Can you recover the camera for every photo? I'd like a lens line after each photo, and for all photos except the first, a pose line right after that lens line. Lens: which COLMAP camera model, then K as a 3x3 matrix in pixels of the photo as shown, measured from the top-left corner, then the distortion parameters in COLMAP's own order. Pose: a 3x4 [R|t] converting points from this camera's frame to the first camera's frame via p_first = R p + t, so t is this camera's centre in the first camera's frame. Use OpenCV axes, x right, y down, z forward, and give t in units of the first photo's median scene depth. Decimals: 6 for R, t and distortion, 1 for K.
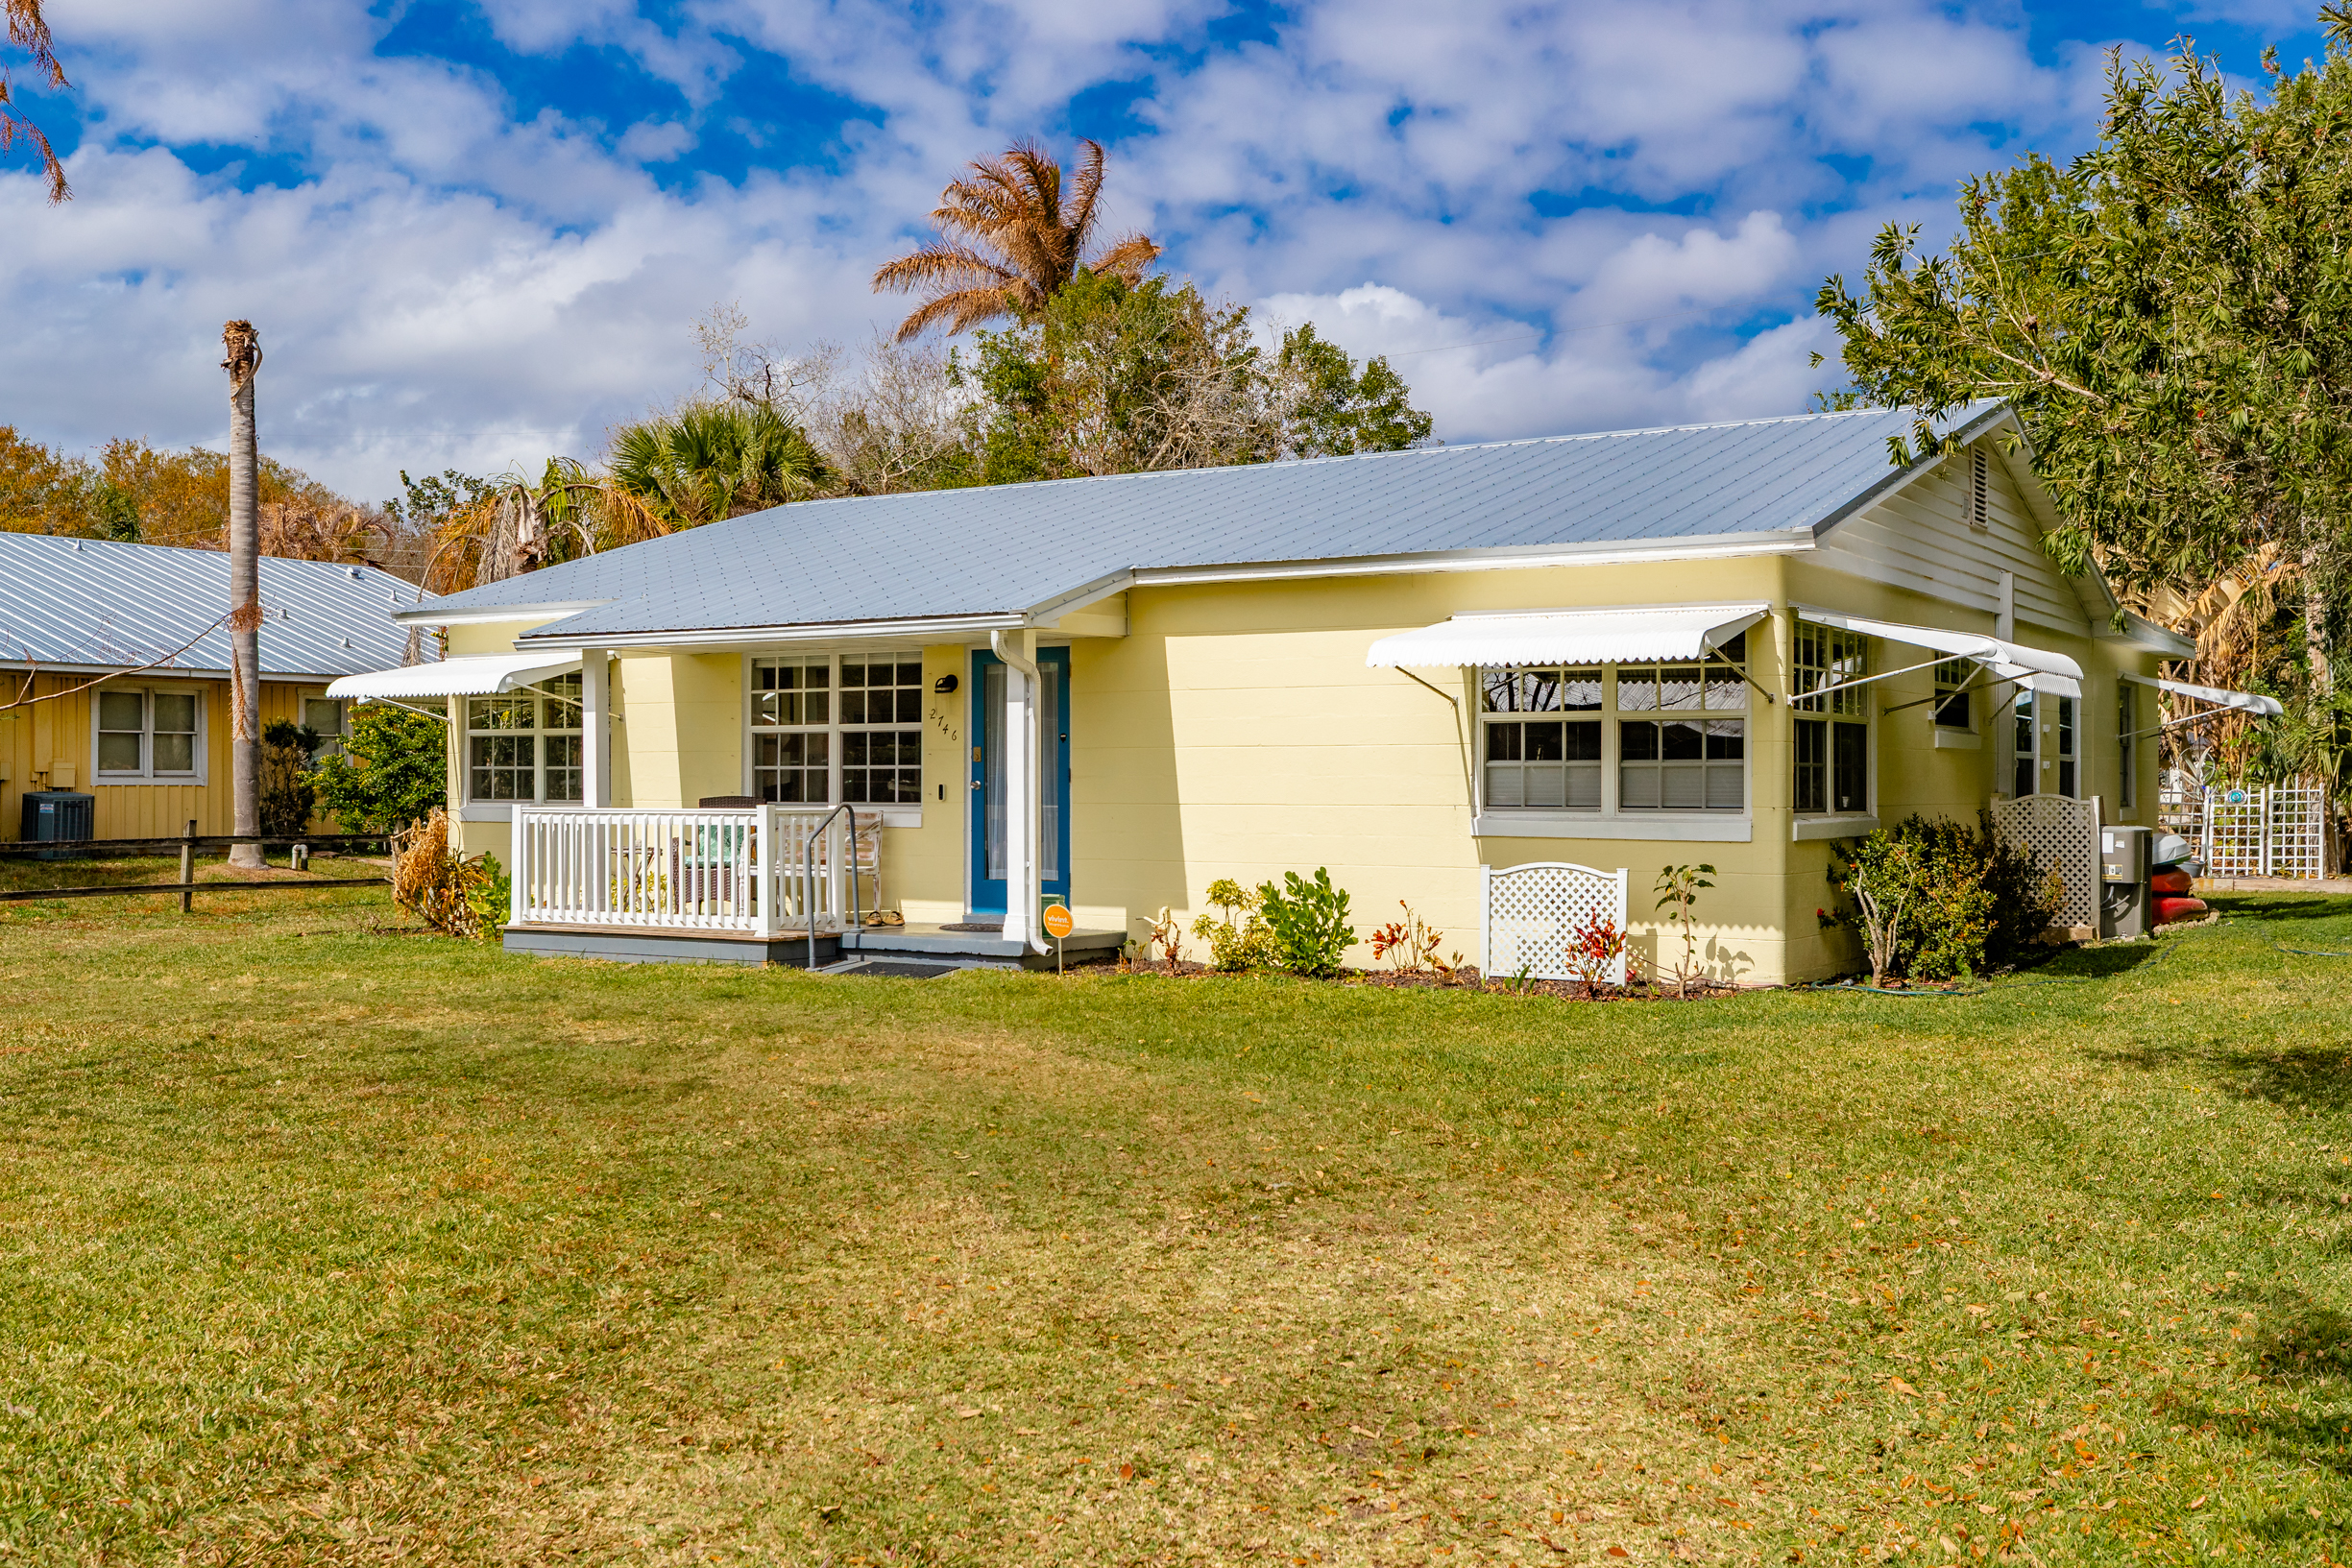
lens RADIAL K [[2346.2, 0, 1175.8], [0, 2346.2, 786.6], [0, 0, 1]] dist [-0.073875, 0.000000]
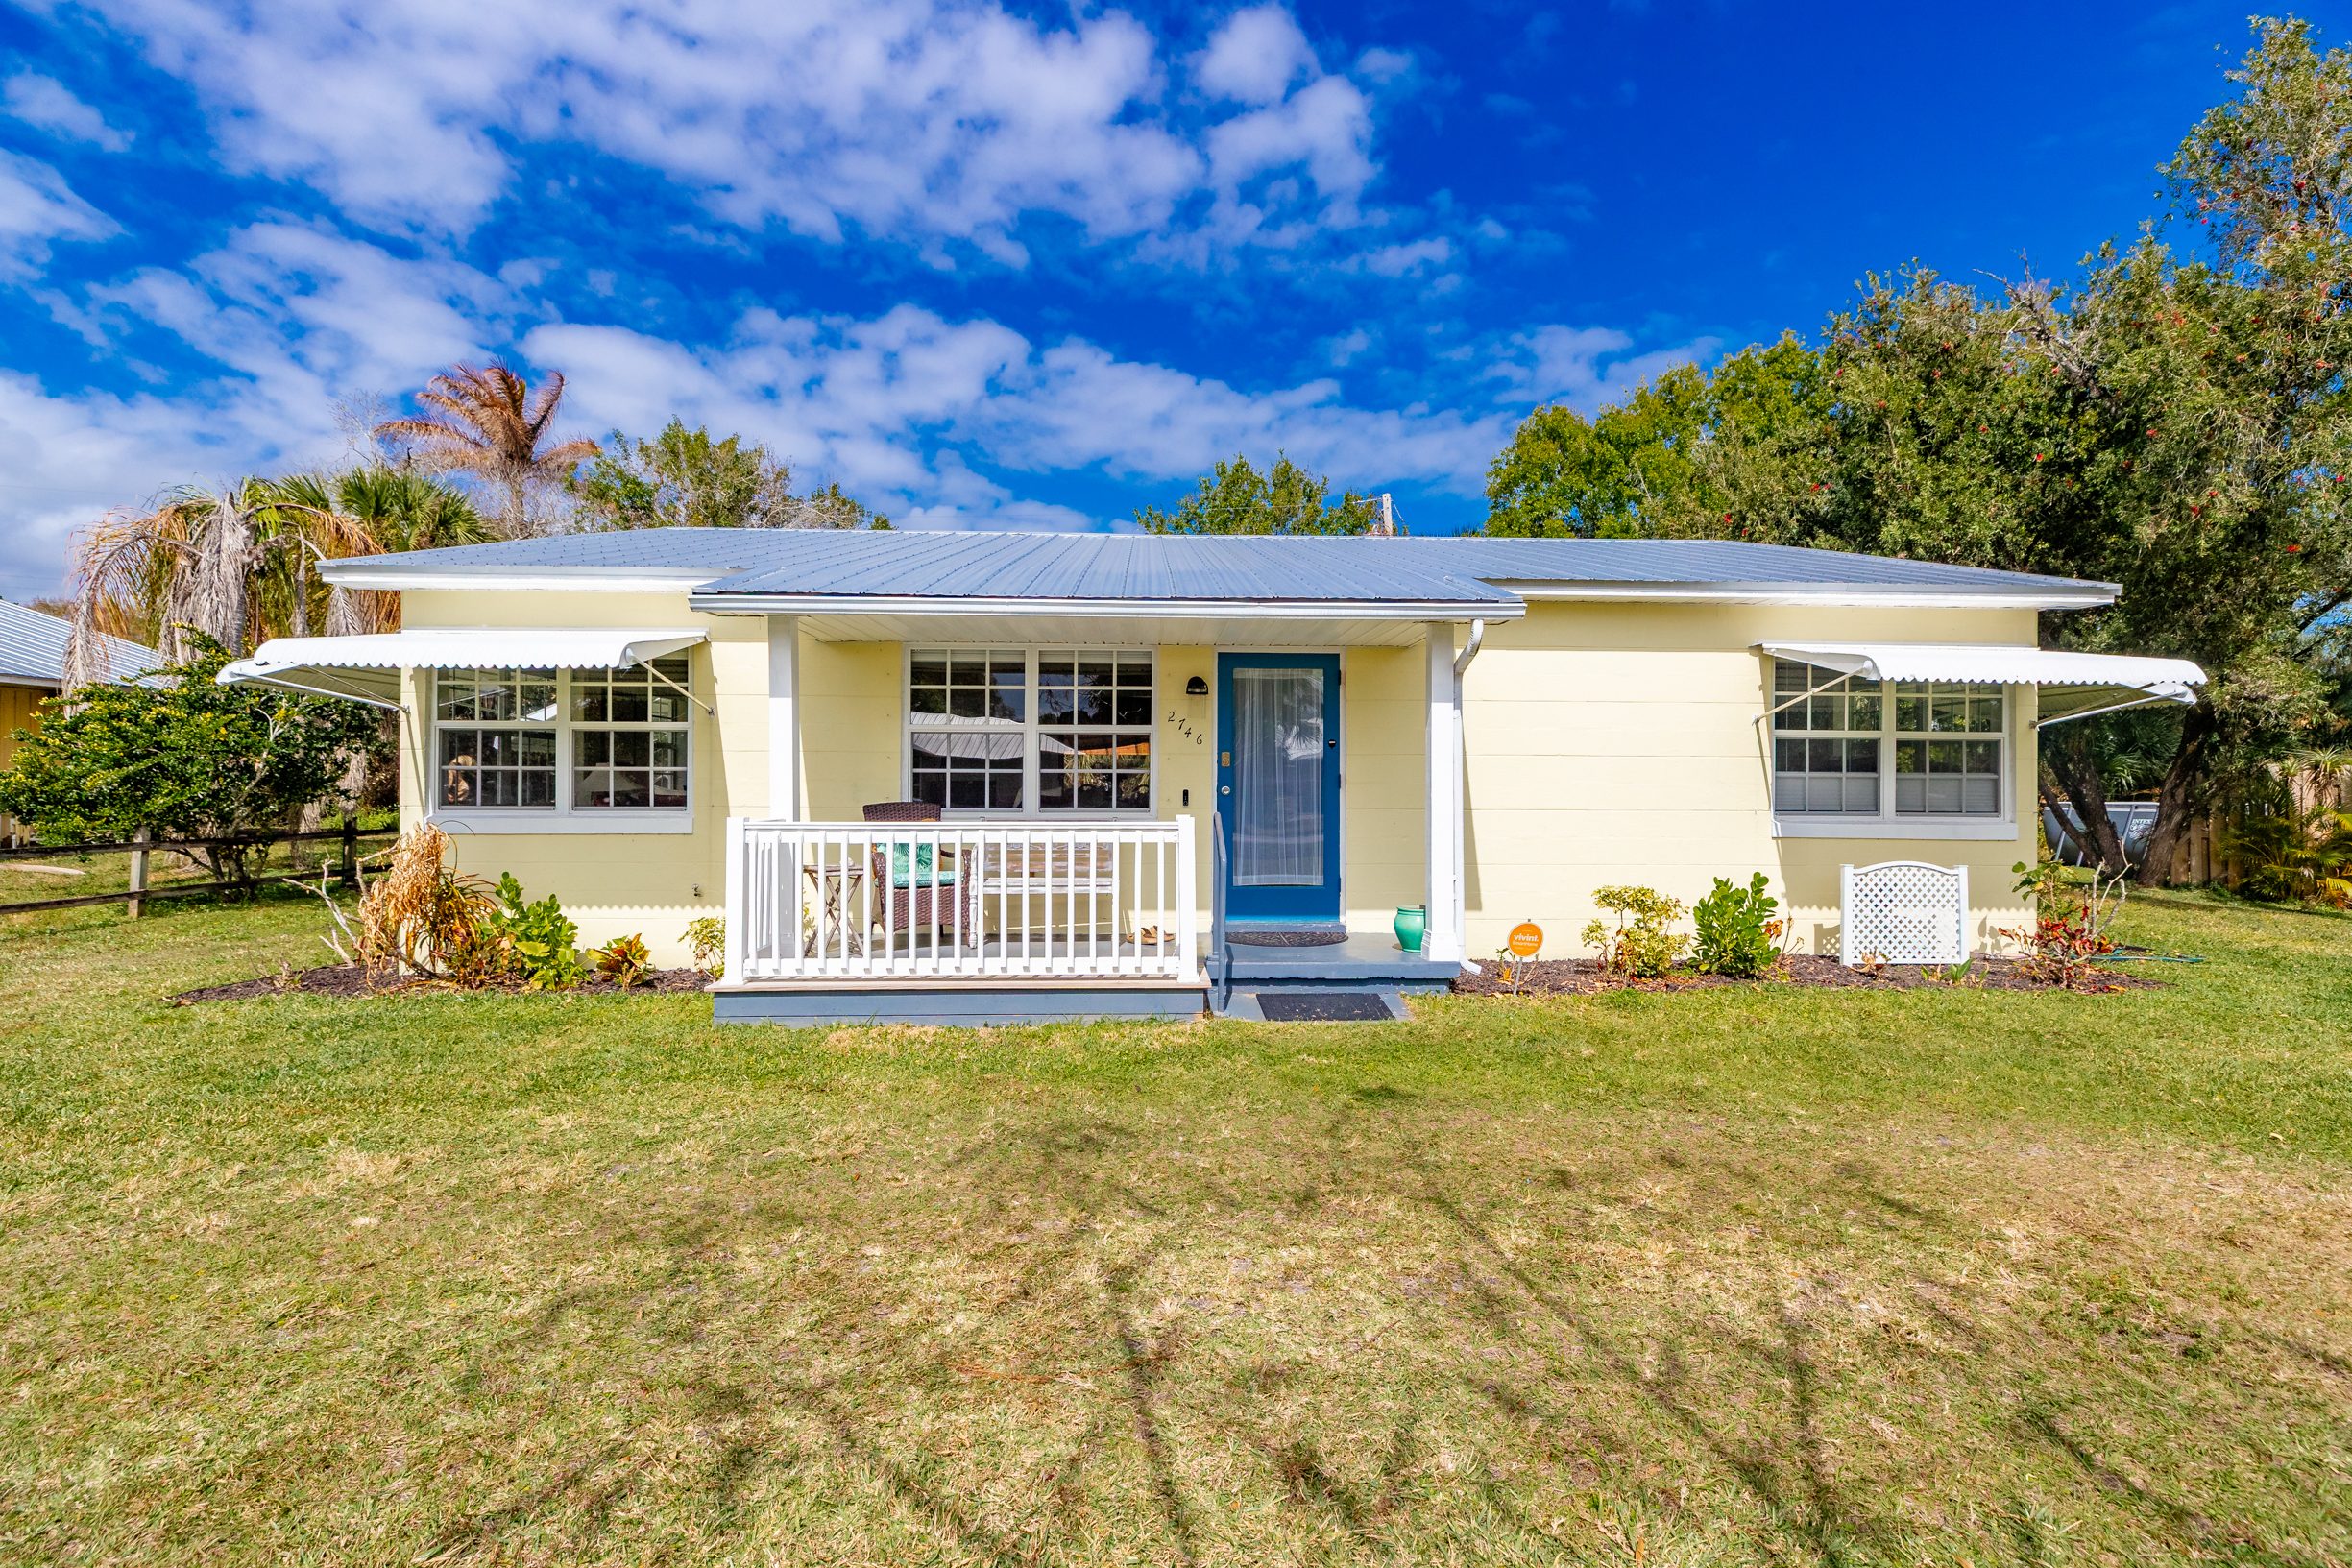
lens RADIAL K [[1022.3, 0, 1177.1], [0, 1022.3, 769.2], [0, 0, 1]] dist [0.000007, -0.000305]
pose [[0.811953, 0.011055, 0.583618, -0.339405], [-0.002703, 0.999881, -0.015179, -0.003250], [-0.583716, 0.010747, 0.811886, 0.650322]]
